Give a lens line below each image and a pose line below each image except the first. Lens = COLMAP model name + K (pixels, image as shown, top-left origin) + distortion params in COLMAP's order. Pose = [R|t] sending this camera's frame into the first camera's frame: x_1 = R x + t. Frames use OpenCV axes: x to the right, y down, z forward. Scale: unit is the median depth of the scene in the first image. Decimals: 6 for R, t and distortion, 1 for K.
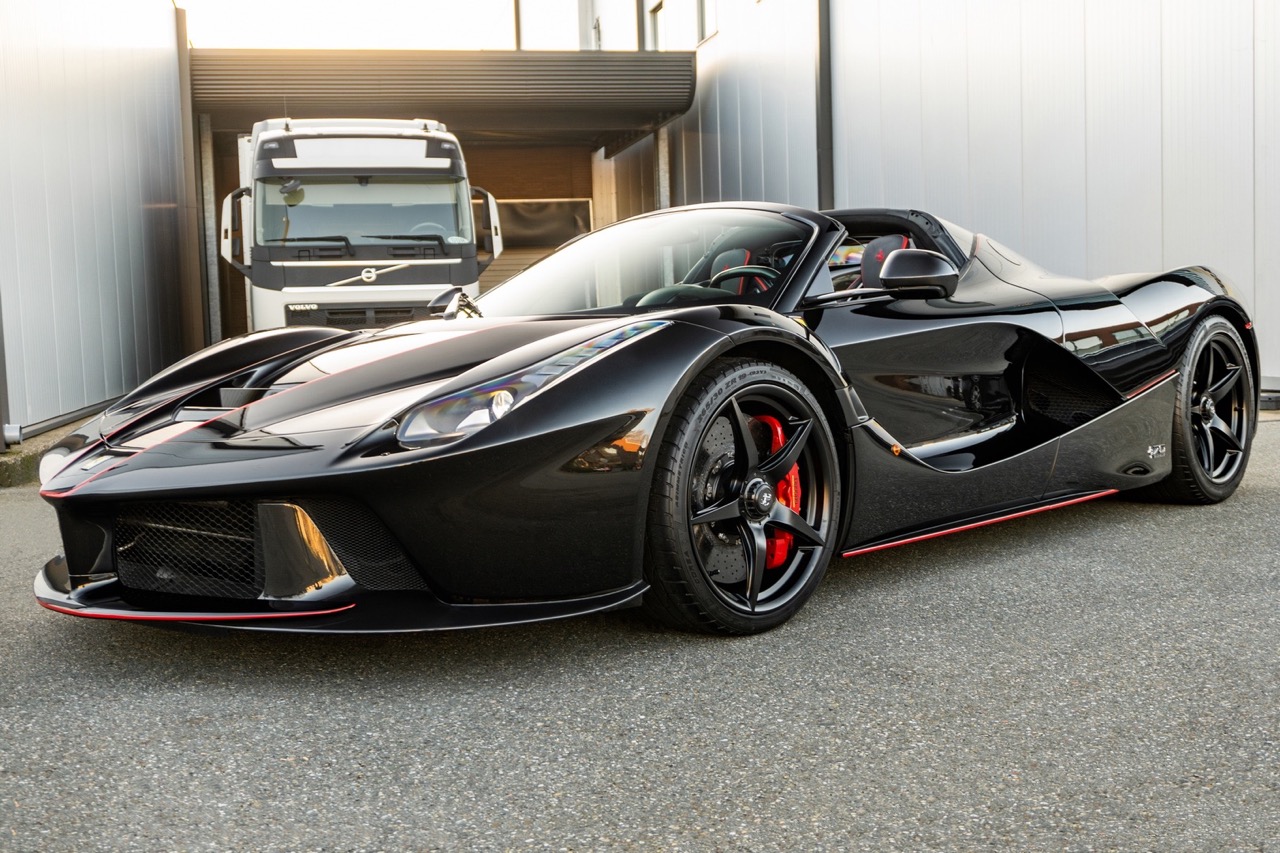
lens RADIAL K [[1371.9, 0, 637.3], [0, 1371.9, 434.9], [0, 0, 1]] dist [-0.014225, 0.000000]
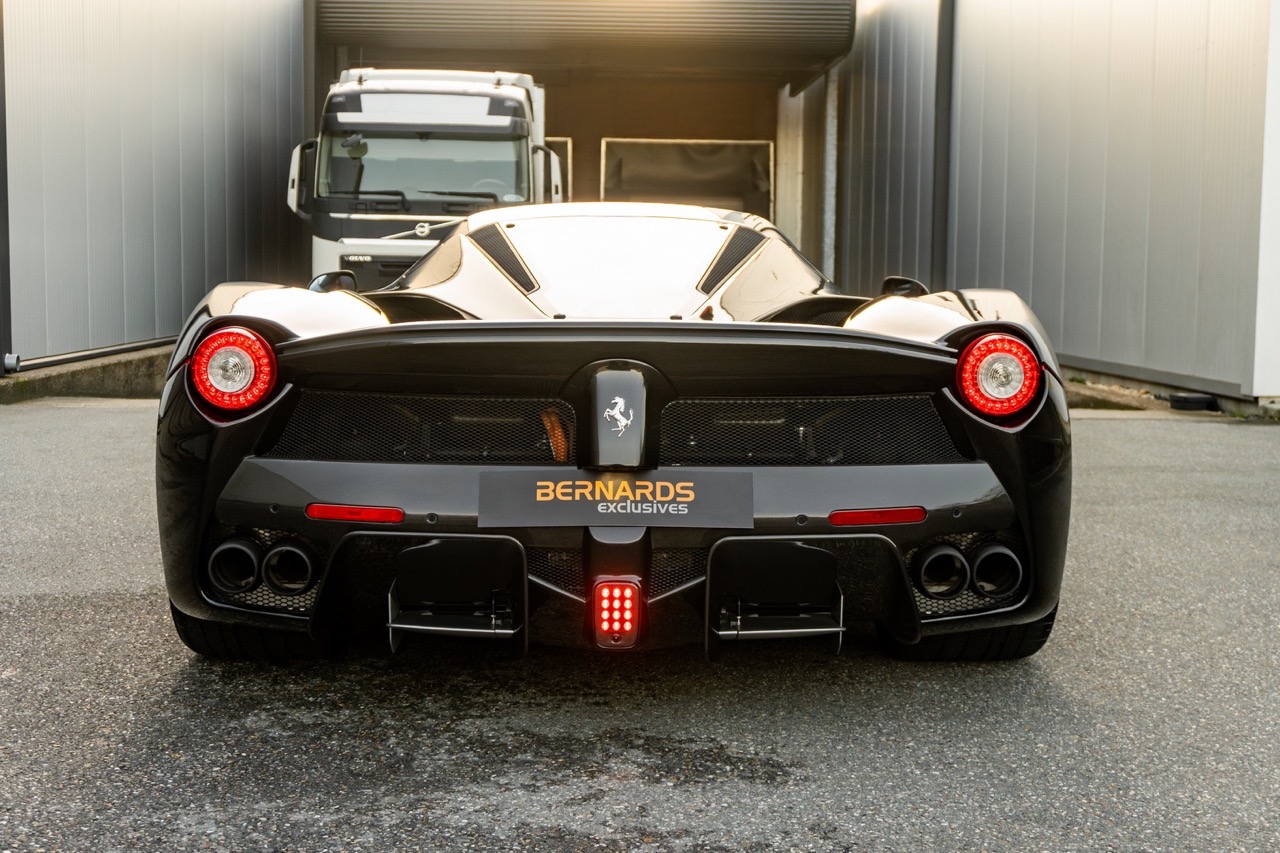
lens RADIAL K [[1726.1, 0, 640.3], [0, 1726.1, 425.8], [0, 0, 1]] dist [0.043602, 0.000000]
pose [[0.981169, 0.062013, -0.182925, 0.209451], [-0.060653, 0.998074, 0.013029, 0.002701], [0.183380, -0.001689, 0.983041, -0.238702]]
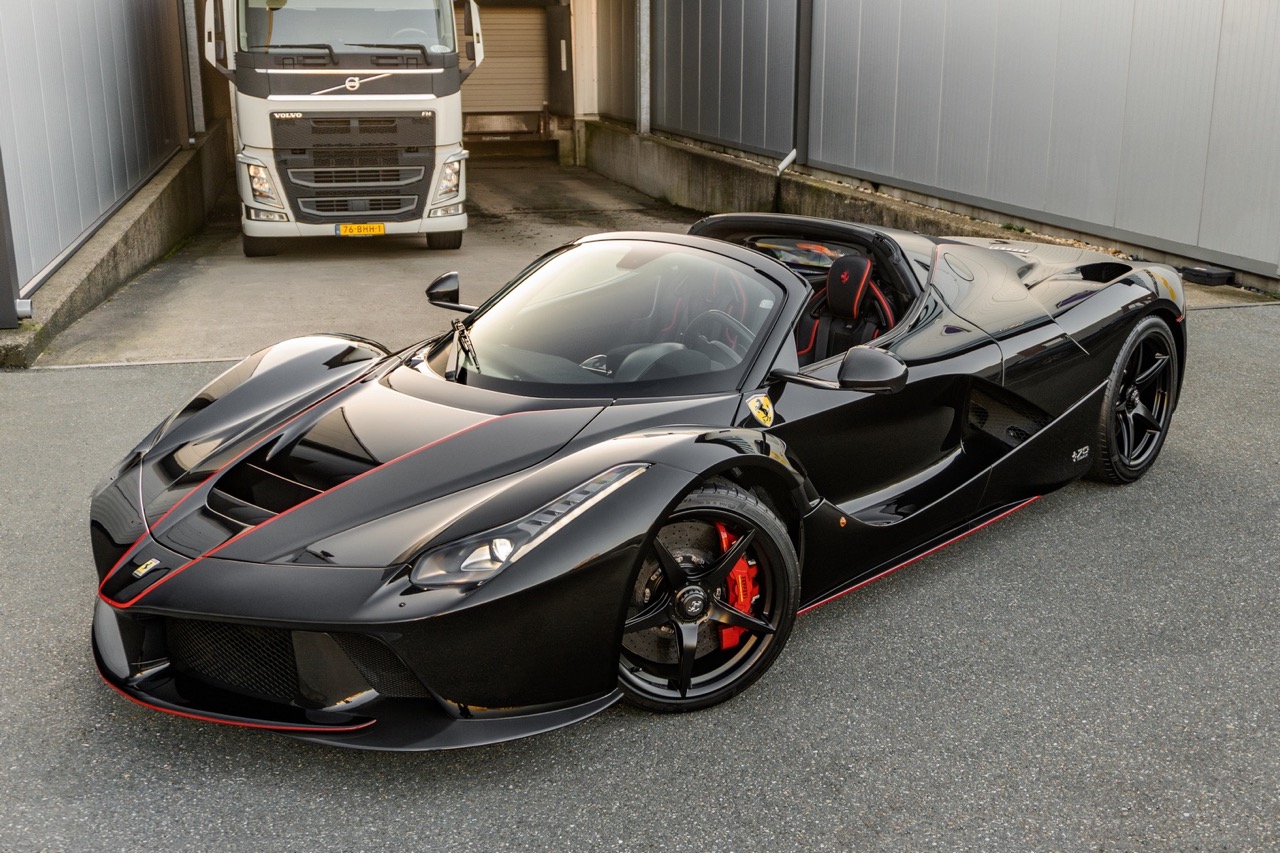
lens RADIAL K [[1321.5, 0, 638.9], [0, 1321.5, 424.7], [0, 0, 1]] dist [-0.006030, 0.000000]
pose [[0.999330, 0.024726, 0.026967, -0.003693], [-0.029572, 0.979876, 0.197406, -0.068957], [-0.021544, -0.198071, 0.979951, -0.014634]]
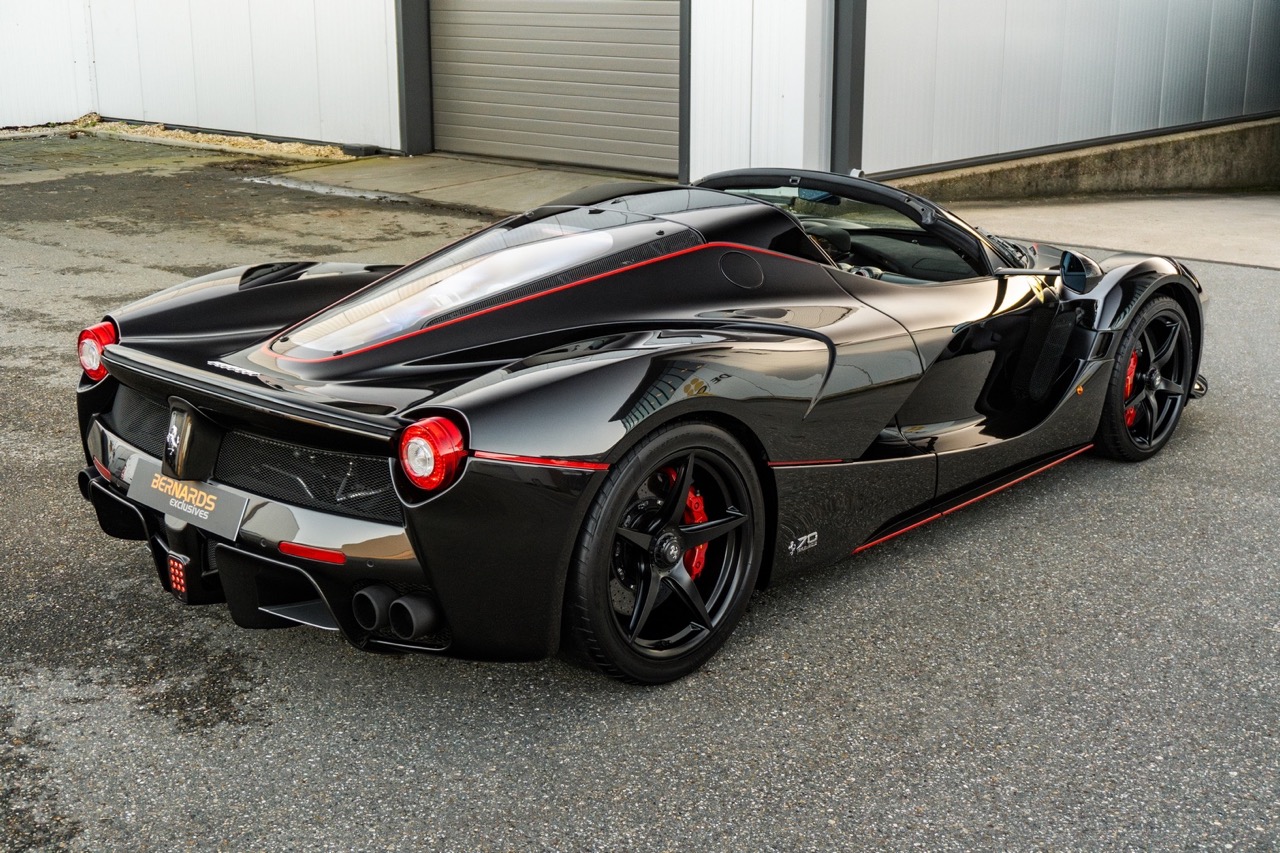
lens RADIAL K [[1611.9, 0, 641.2], [0, 1611.9, 426.5], [0, 0, 1]] dist [-0.010640, 0.000000]
pose [[0.556529, 0.254831, -0.790782, 0.470229], [-0.083345, 0.964122, 0.252035, -0.088266], [0.826637, -0.074357, 0.557801, -0.088510]]
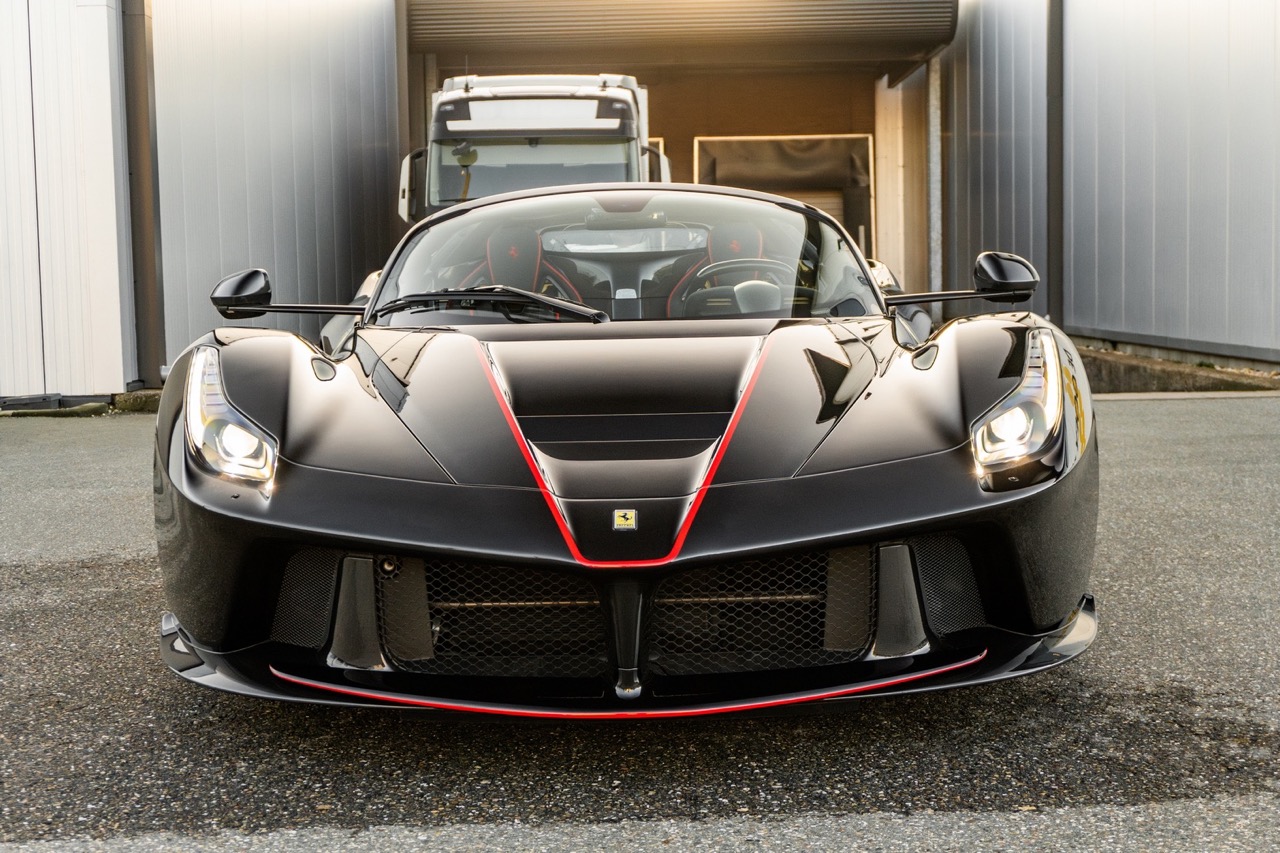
lens RADIAL K [[1851.5, 0, 641.3], [0, 1851.5, 425.7], [0, 0, 1]] dist [-0.009805, 0.000000]
pose [[0.973801, 0.032708, -0.225039, 0.195913], [-0.032531, 0.999461, 0.004496, 0.016061], [0.225064, 0.002943, 0.974339, -0.321379]]
